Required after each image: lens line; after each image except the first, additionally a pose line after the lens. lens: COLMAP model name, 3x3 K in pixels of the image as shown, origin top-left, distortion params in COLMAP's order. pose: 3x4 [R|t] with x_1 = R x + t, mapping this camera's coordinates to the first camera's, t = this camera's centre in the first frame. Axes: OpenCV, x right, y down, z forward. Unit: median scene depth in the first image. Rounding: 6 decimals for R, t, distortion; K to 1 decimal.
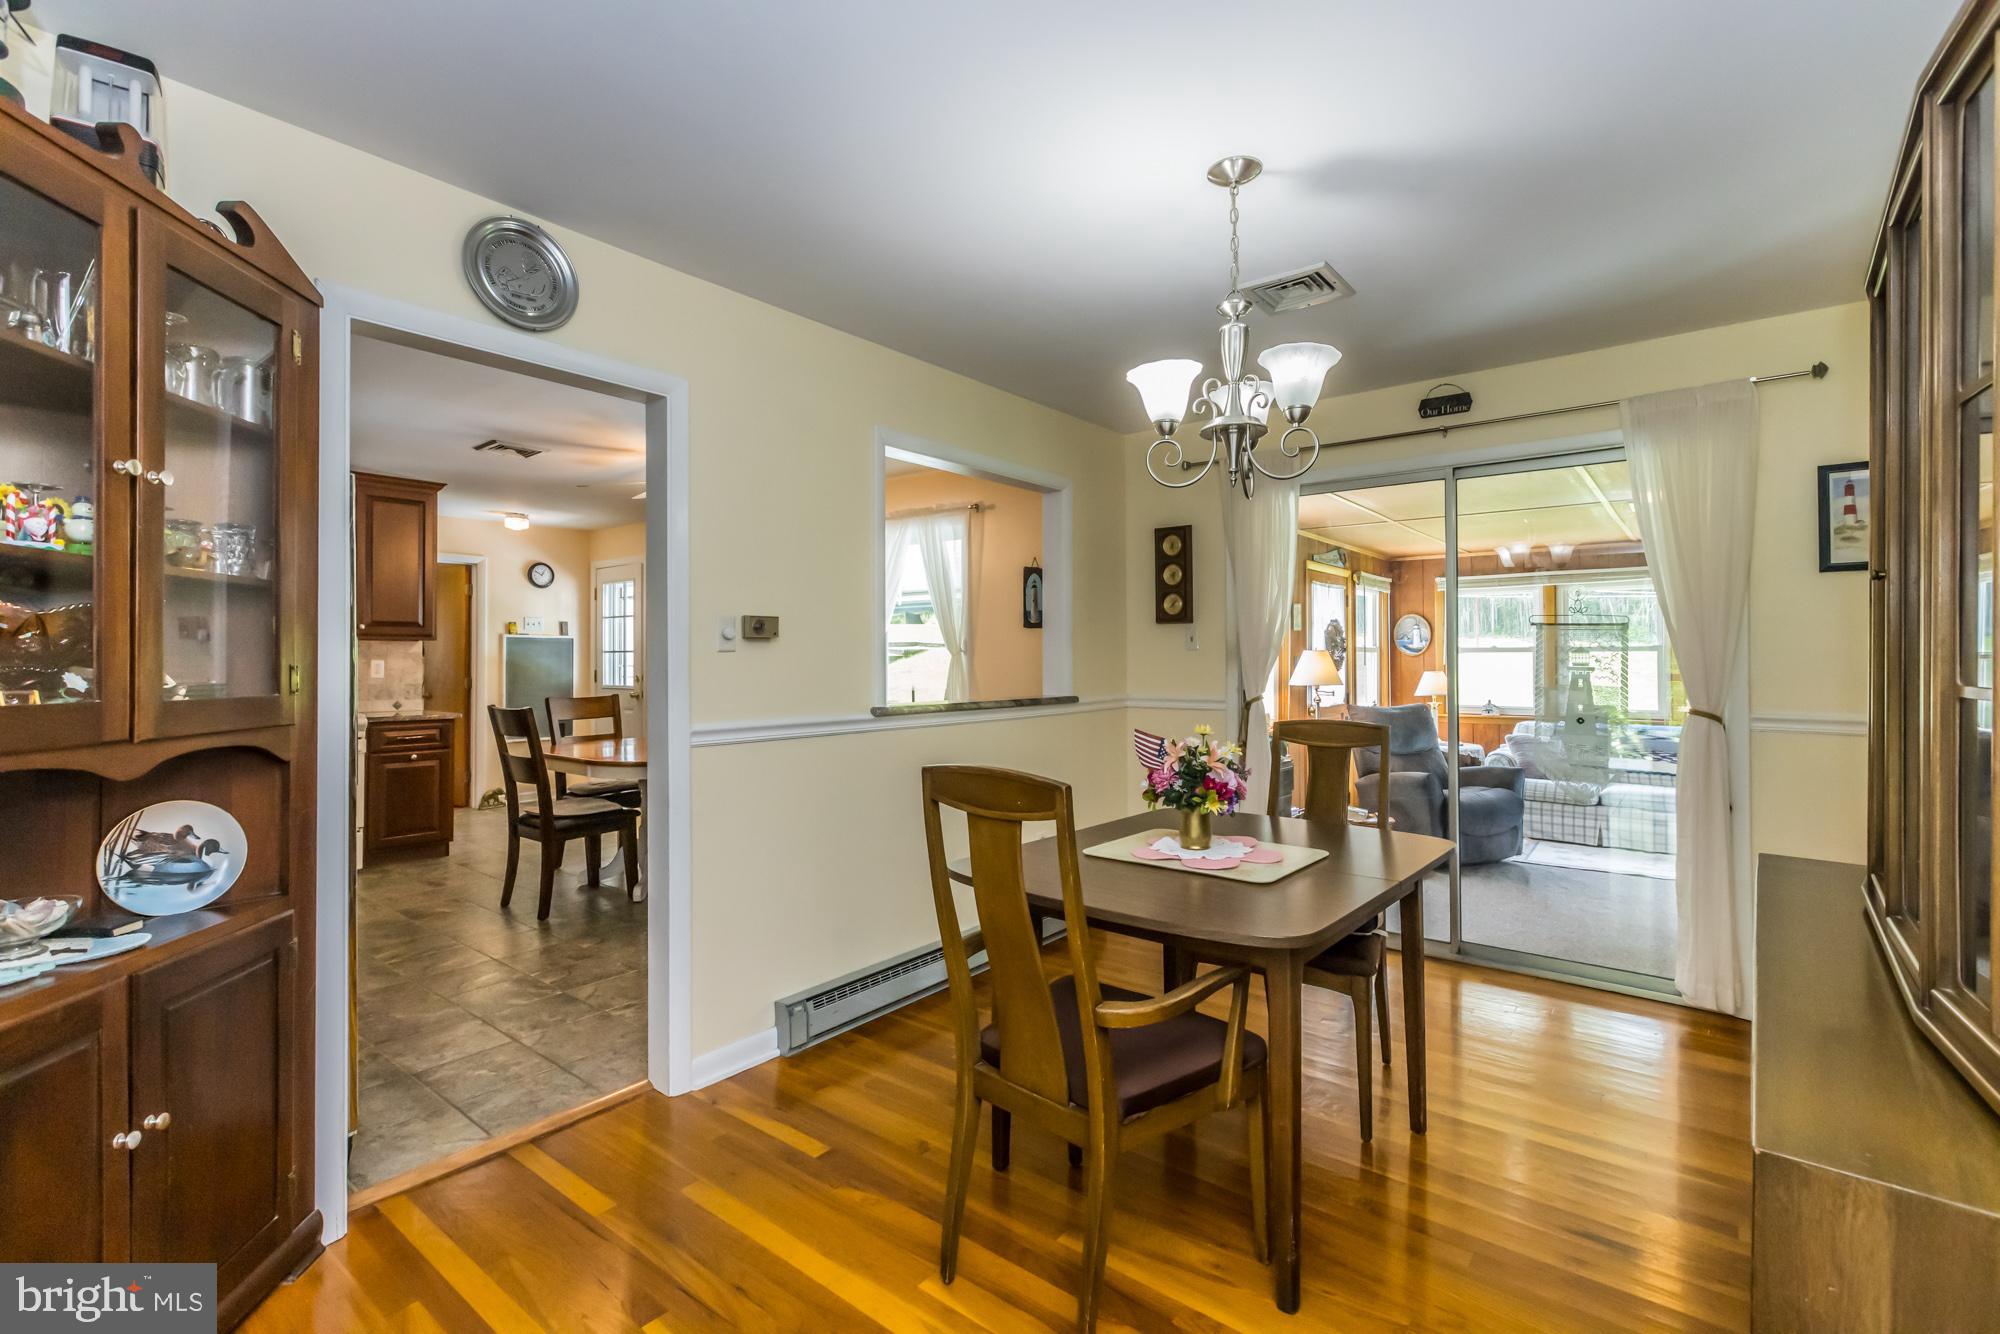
lens RADIAL K [[898.3, 0, 1006.5], [0, 898.3, 649.4], [0, 0, 1]] dist [0.002023, 0.000257]
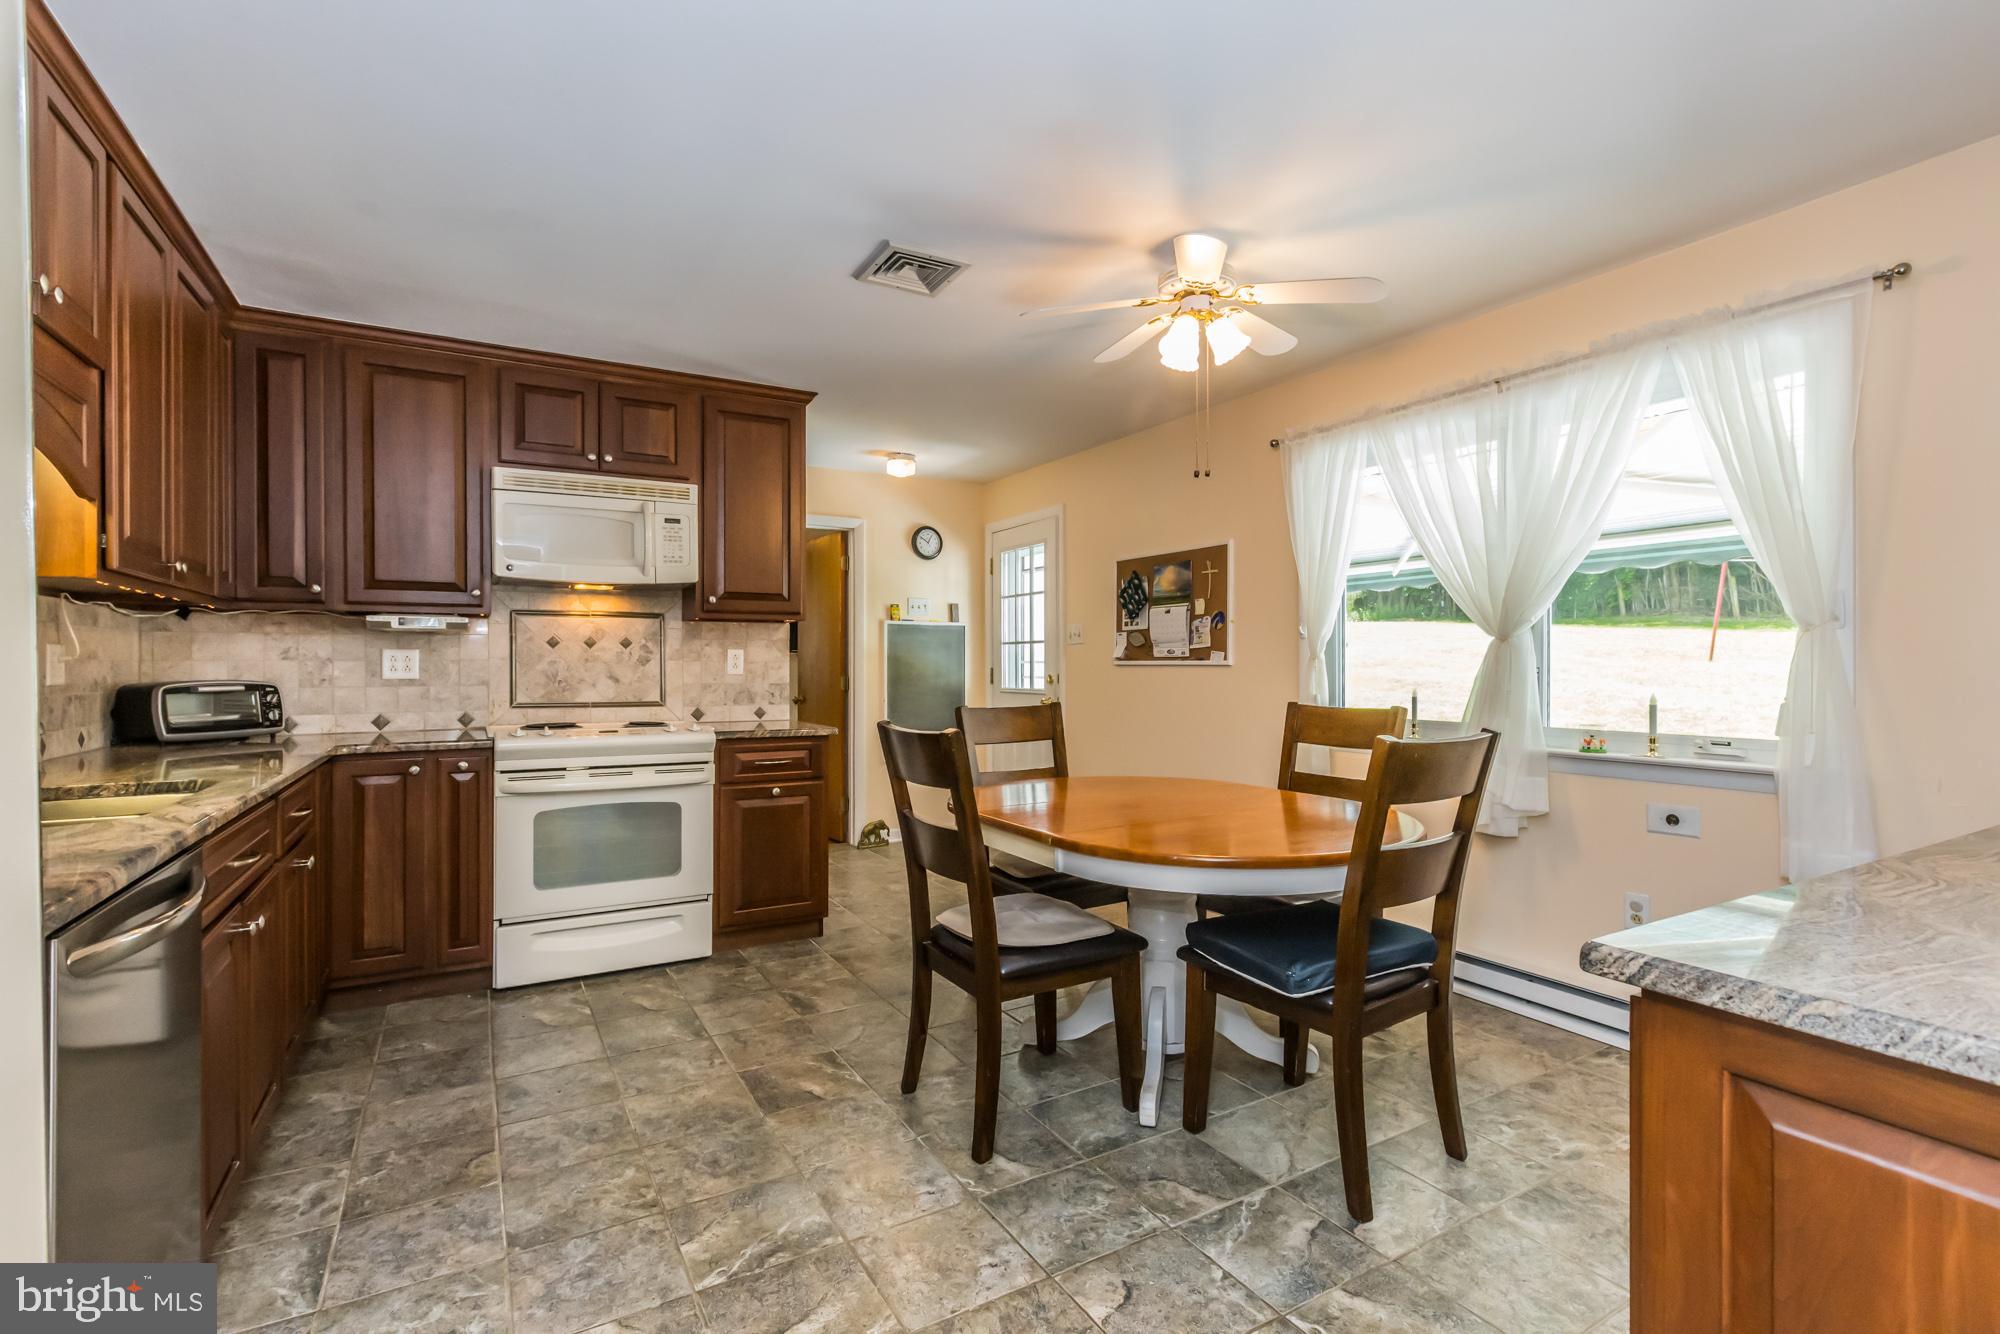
lens RADIAL K [[916.4, 0, 1003.9], [0, 916.4, 664.4], [0, 0, 1]] dist [0.001130, 0.000460]
pose [[0.933877, 0.000256, -0.357595, -0.230026], [0.003490, 0.999946, 0.009830, 0.016920], [0.357578, -0.010428, 0.933825, 0.380424]]
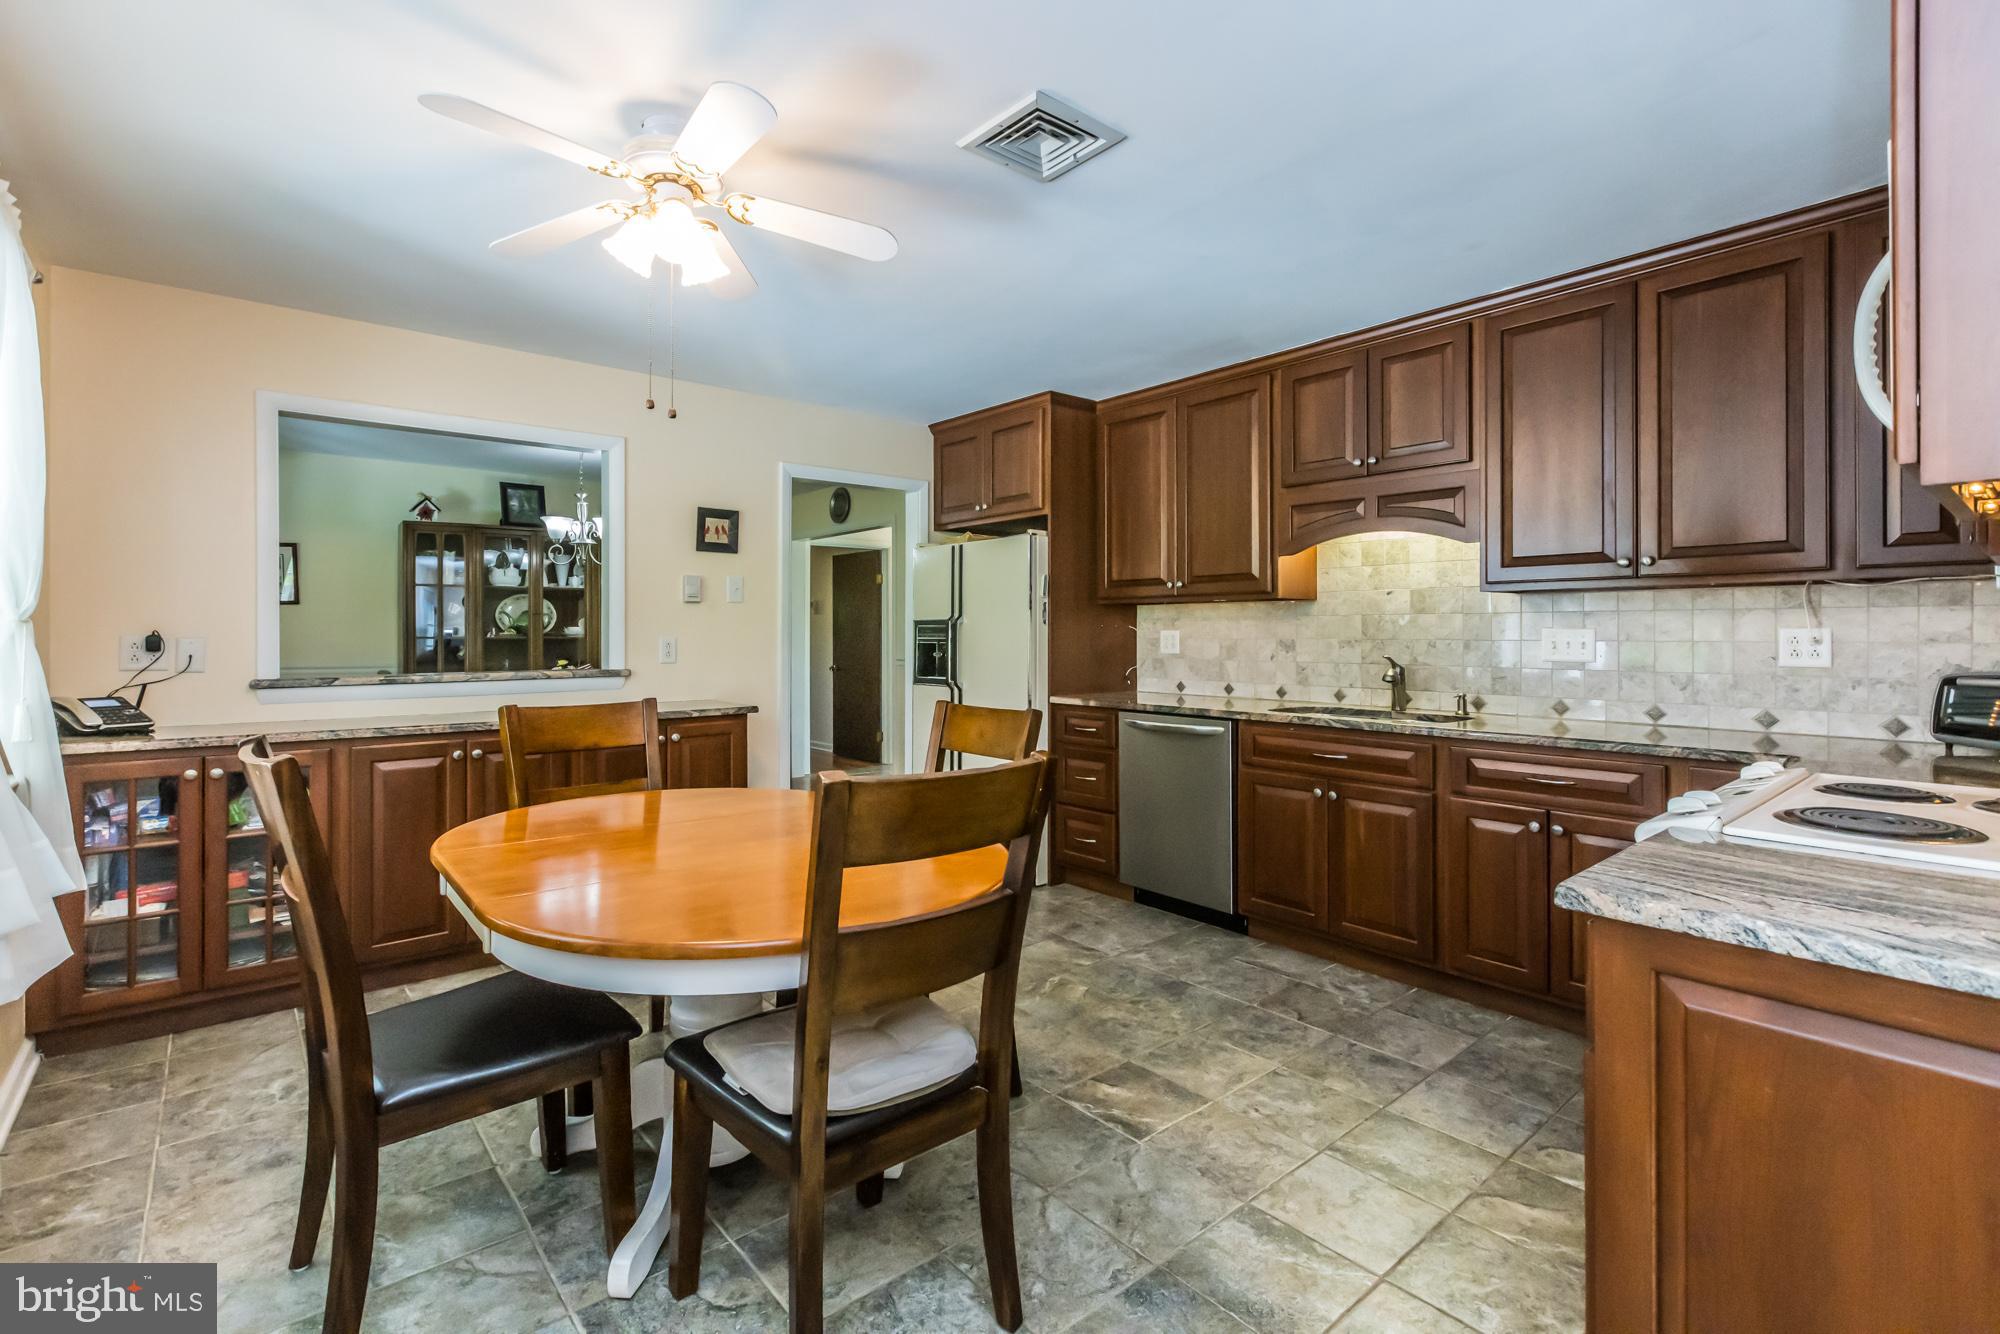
lens RADIAL K [[906.3, 0, 998.0], [0, 906.3, 632.3], [0, 0, 1]] dist [0.002317, 0.000655]
pose [[-0.981189, 0.003984, 0.193007, -0.488705], [0.002119, 0.999949, -0.009870, 0.015891], [-0.193036, -0.009276, -0.981148, 1.141090]]
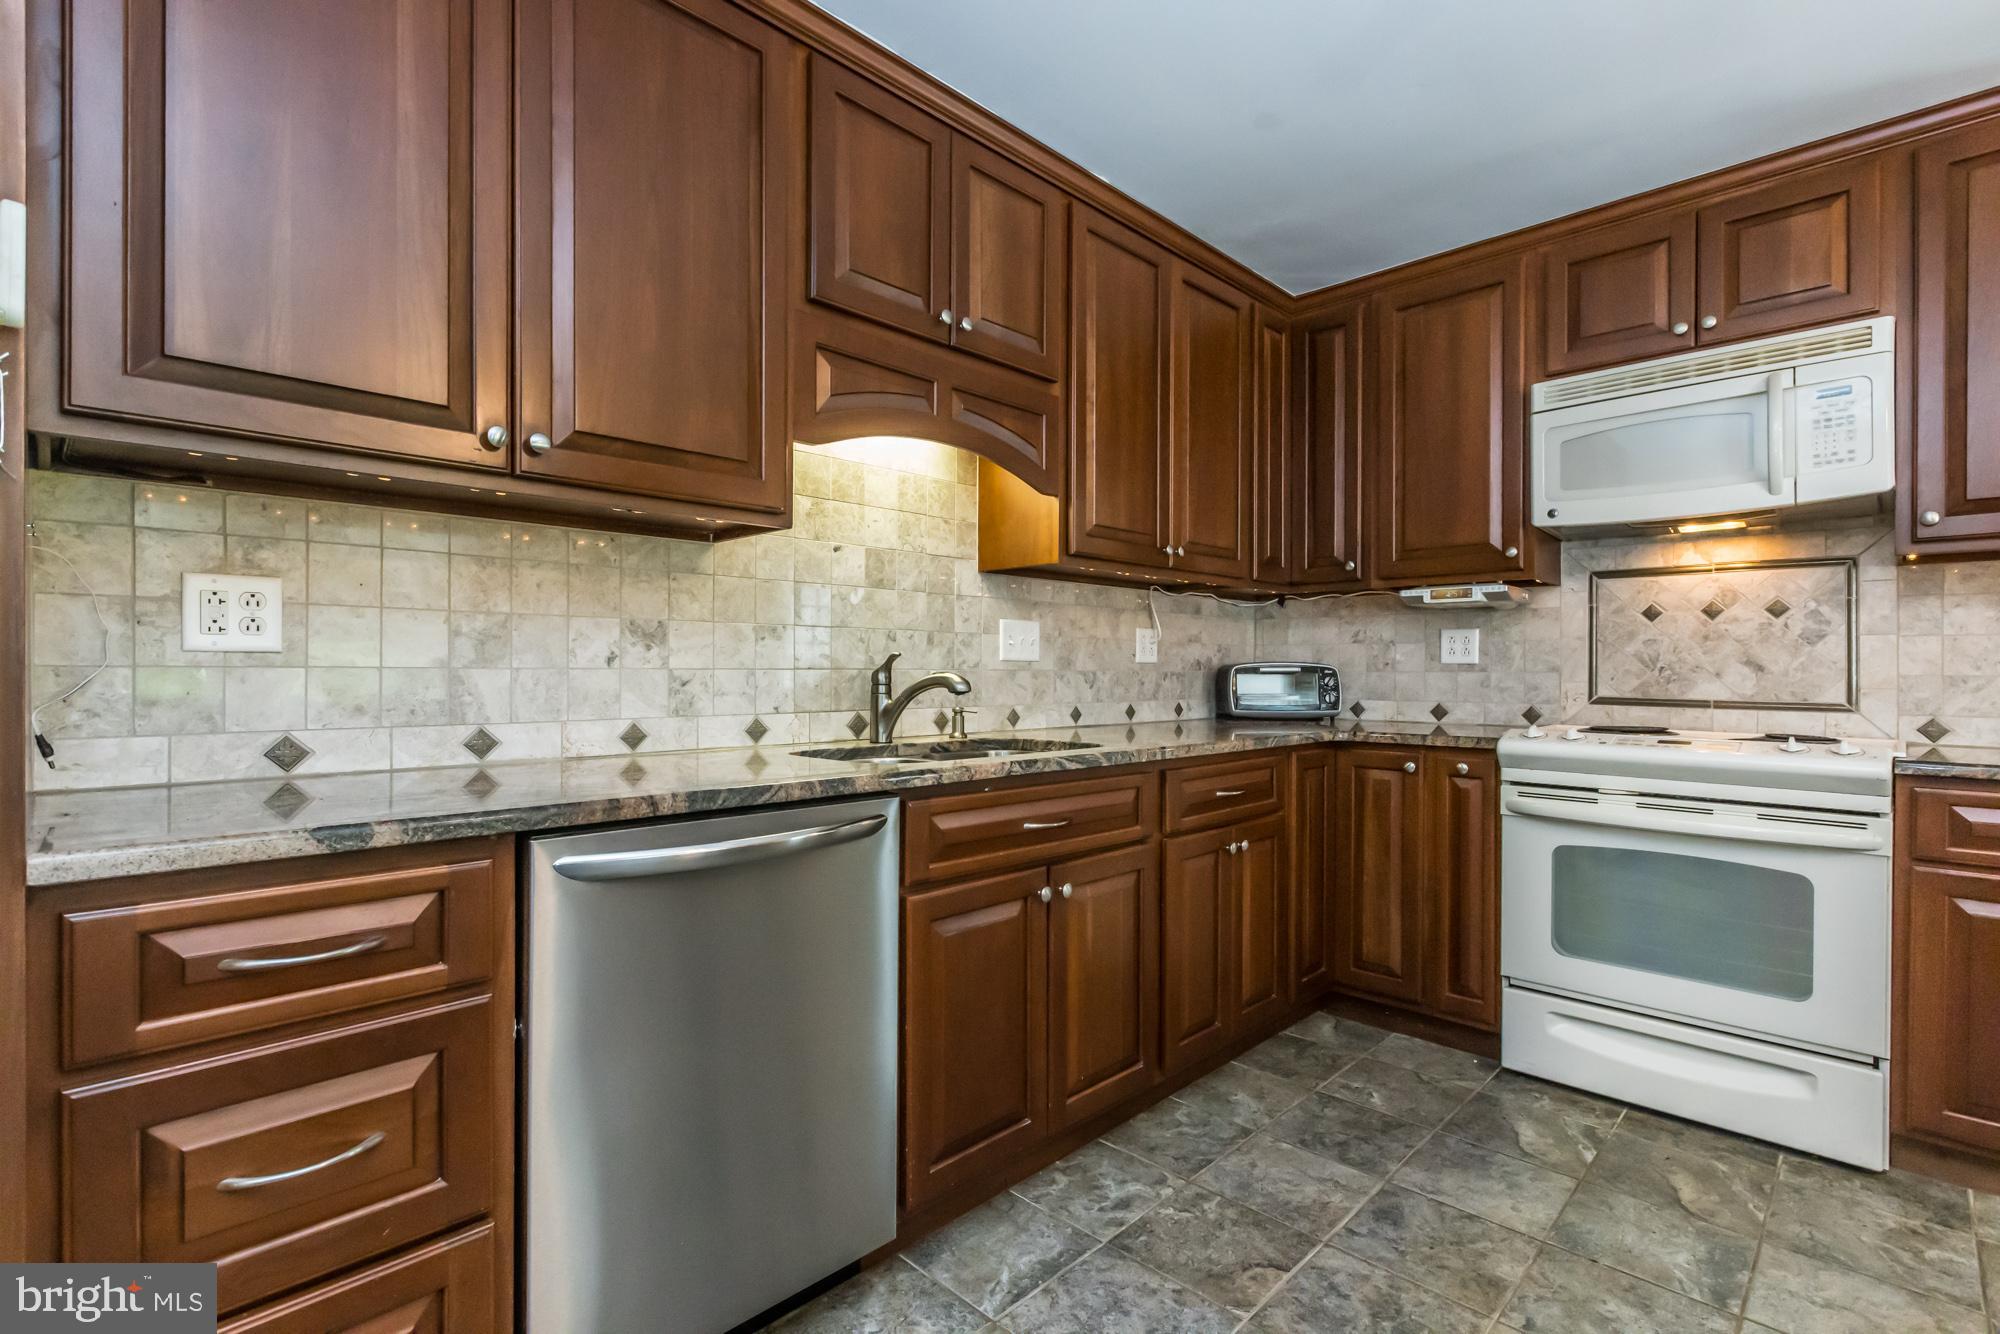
lens RADIAL K [[929.4, 0, 997.1], [0, 929.4, 669.7], [0, 0, 1]] dist [0.002423, -0.000321]
pose [[-0.095754, 0.002173, -0.995403, -0.264634], [0.005475, 0.999984, 0.001657, 0.032070], [0.995390, -0.005291, -0.095764, 0.587691]]
